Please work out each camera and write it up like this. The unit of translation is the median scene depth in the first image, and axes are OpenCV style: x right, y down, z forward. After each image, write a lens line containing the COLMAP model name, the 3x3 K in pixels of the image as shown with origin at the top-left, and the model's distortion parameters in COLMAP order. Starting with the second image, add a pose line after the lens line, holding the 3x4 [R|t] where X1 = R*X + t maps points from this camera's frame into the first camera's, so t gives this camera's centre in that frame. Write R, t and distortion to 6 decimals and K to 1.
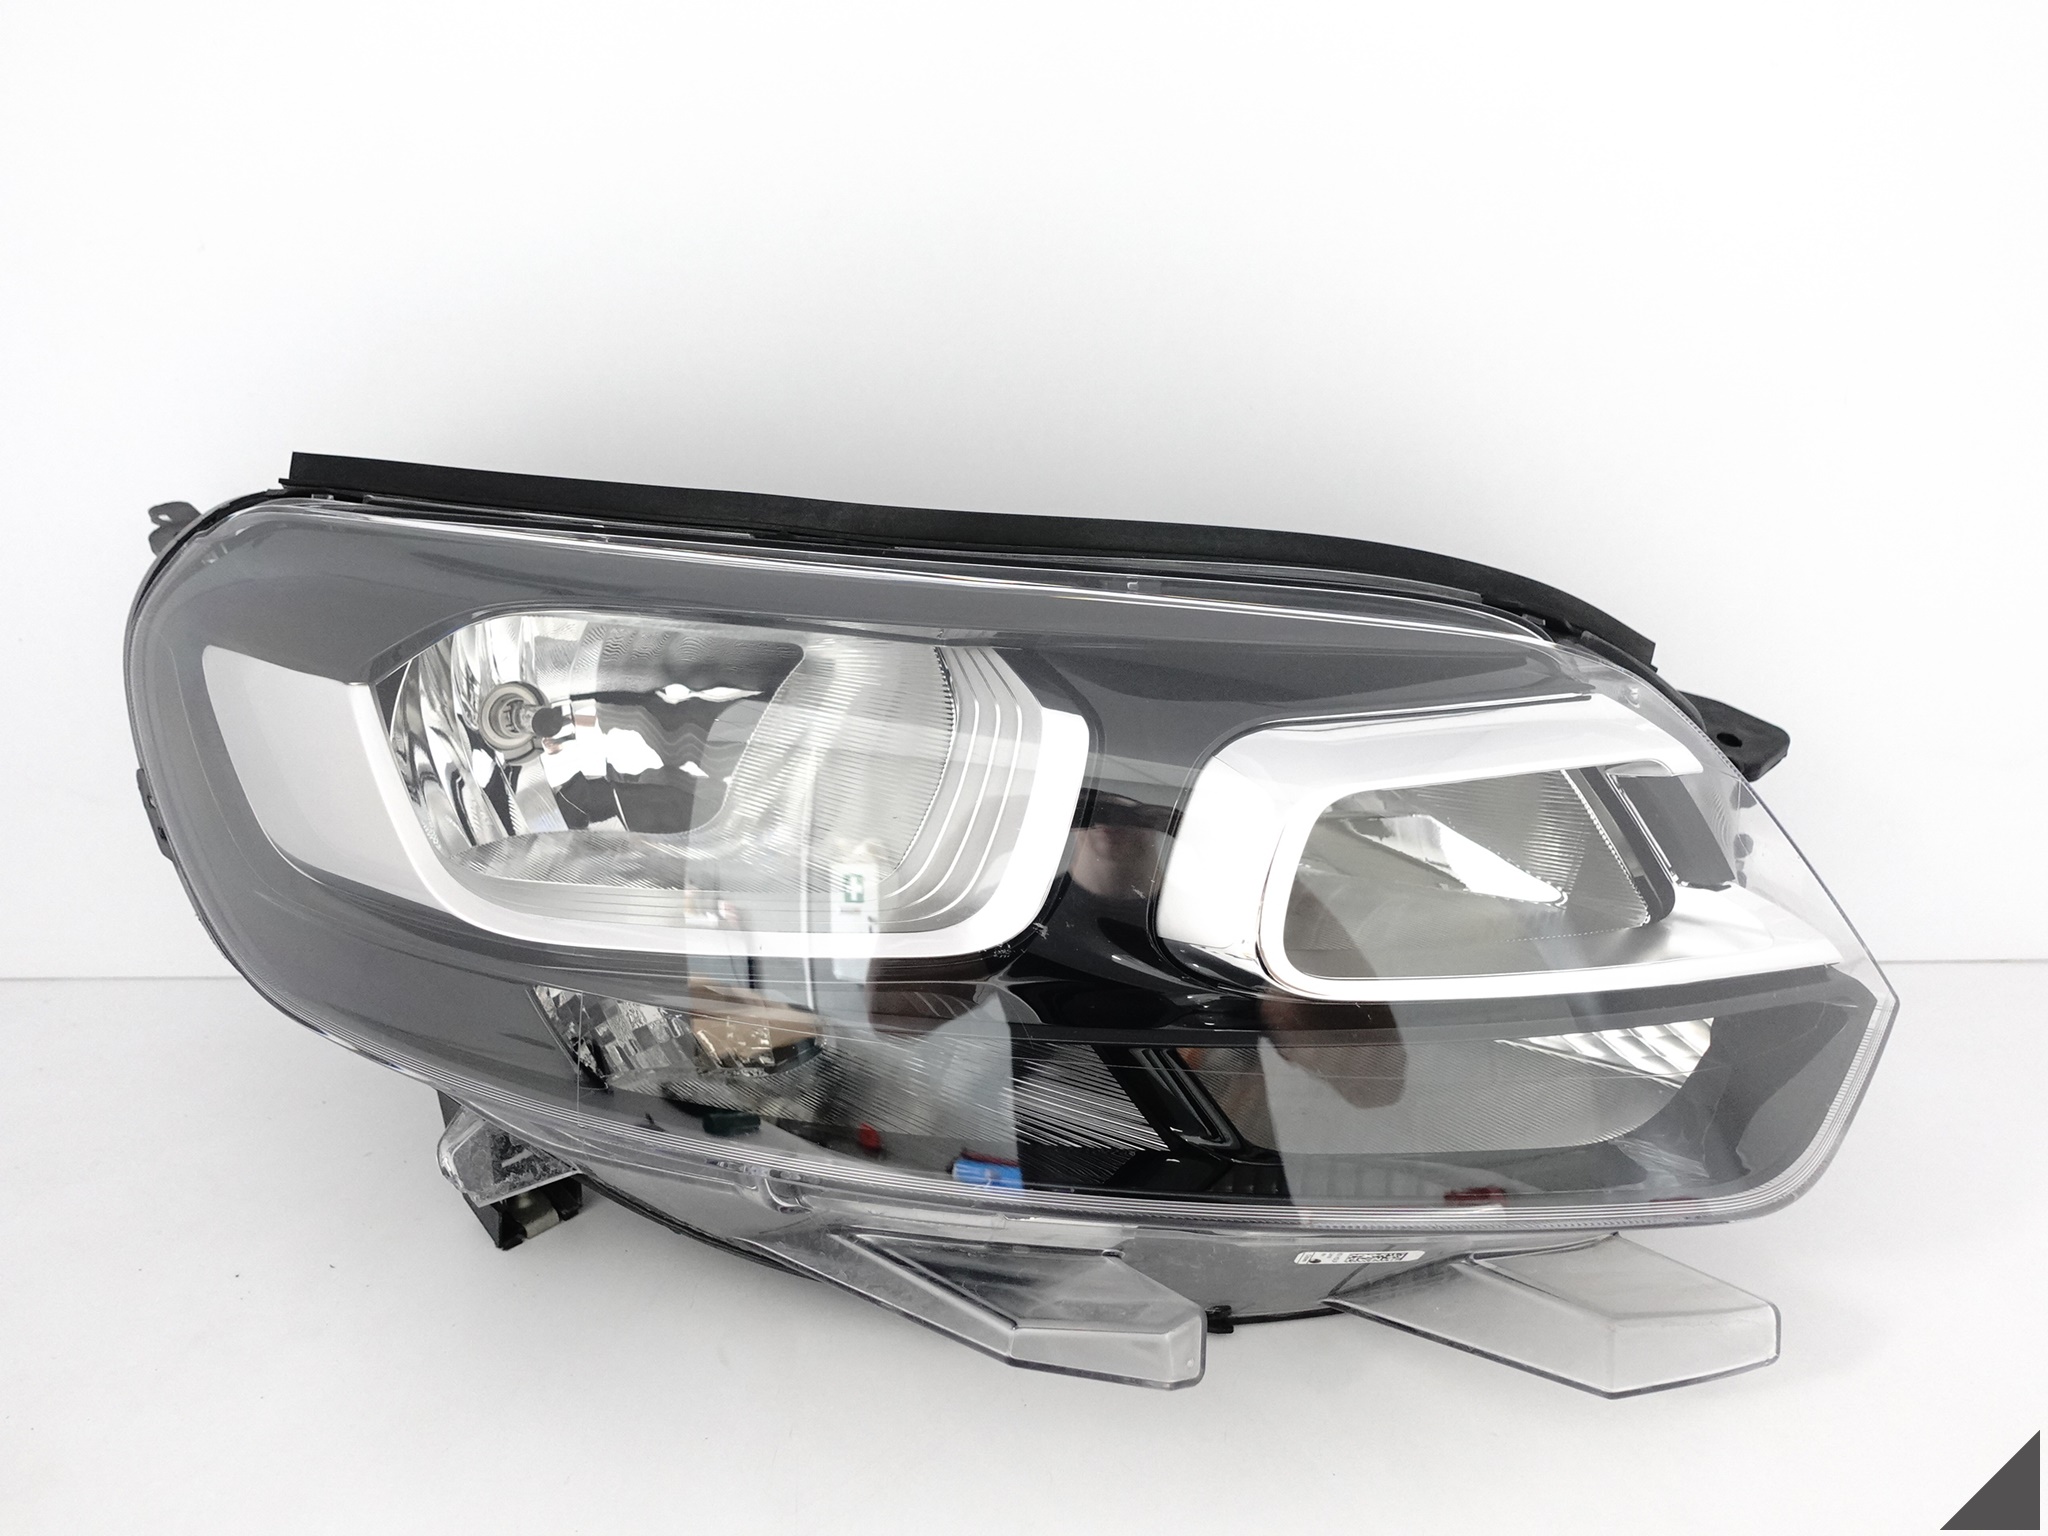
lens RADIAL K [[1566.1, 0, 1024.0], [0, 1566.1, 768.0], [0, 0, 1]] dist [-0.025950, -0.001054]
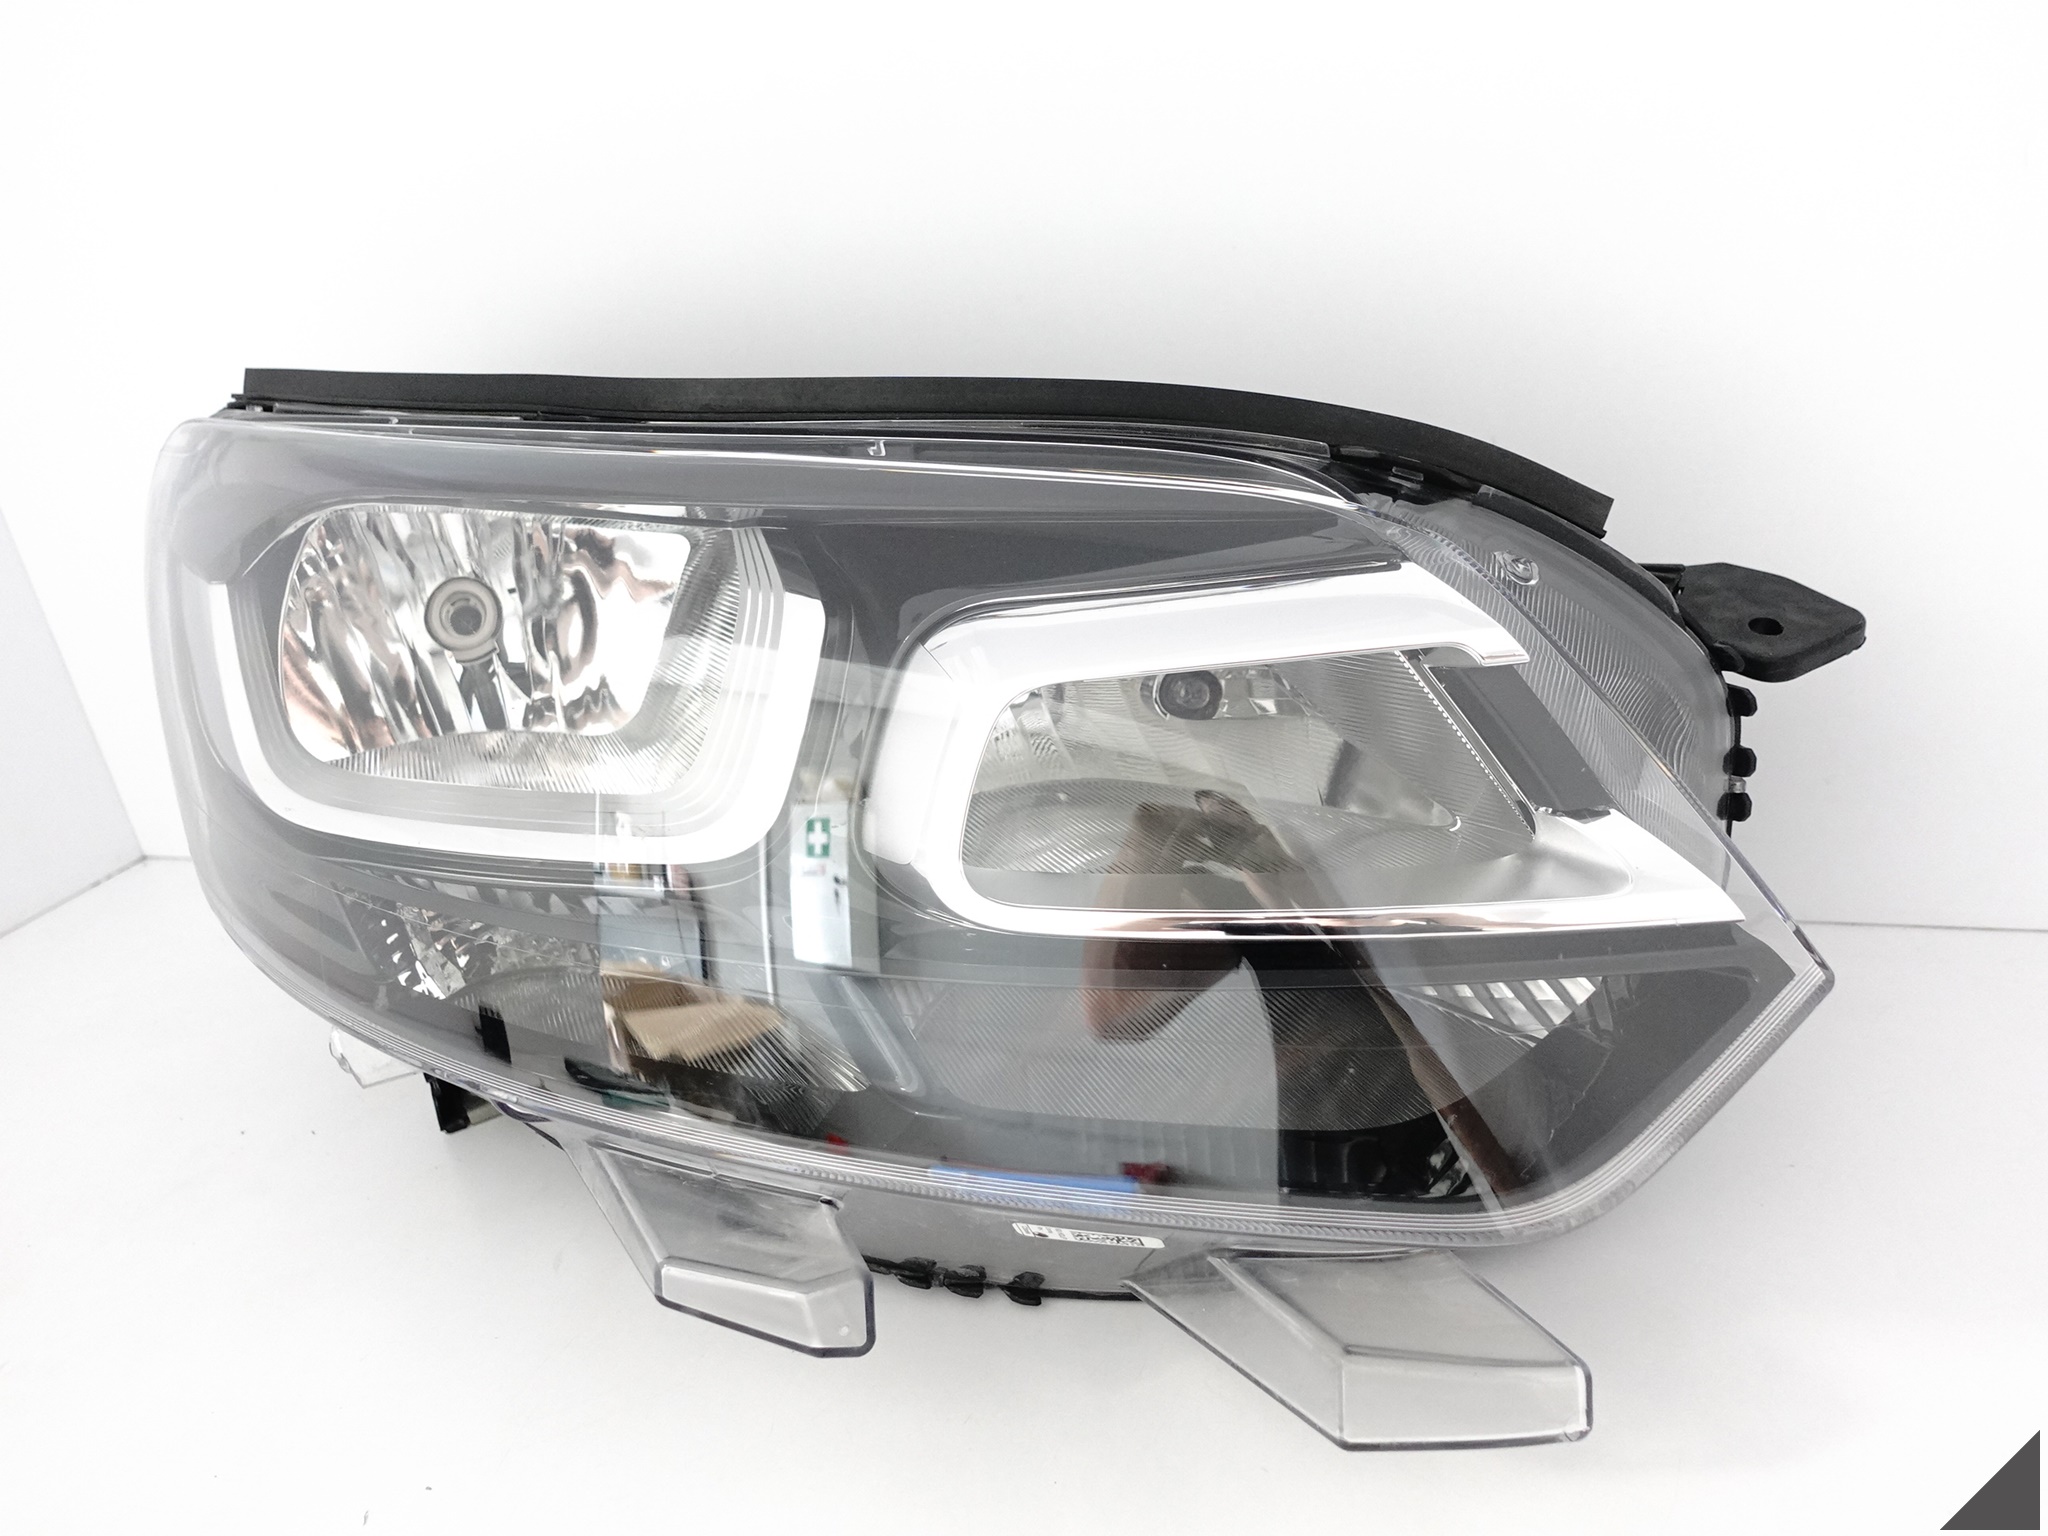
lens RADIAL K [[1566.1, 0, 1024.0], [0, 1566.1, 768.0], [0, 0, 1]] dist [-0.025950, -0.001054]
pose [[0.941641, 0.019251, -0.336067, 0.434535], [-0.004461, 0.998989, 0.044726, 0.021310], [0.336588, -0.040617, 0.940775, 0.191071]]
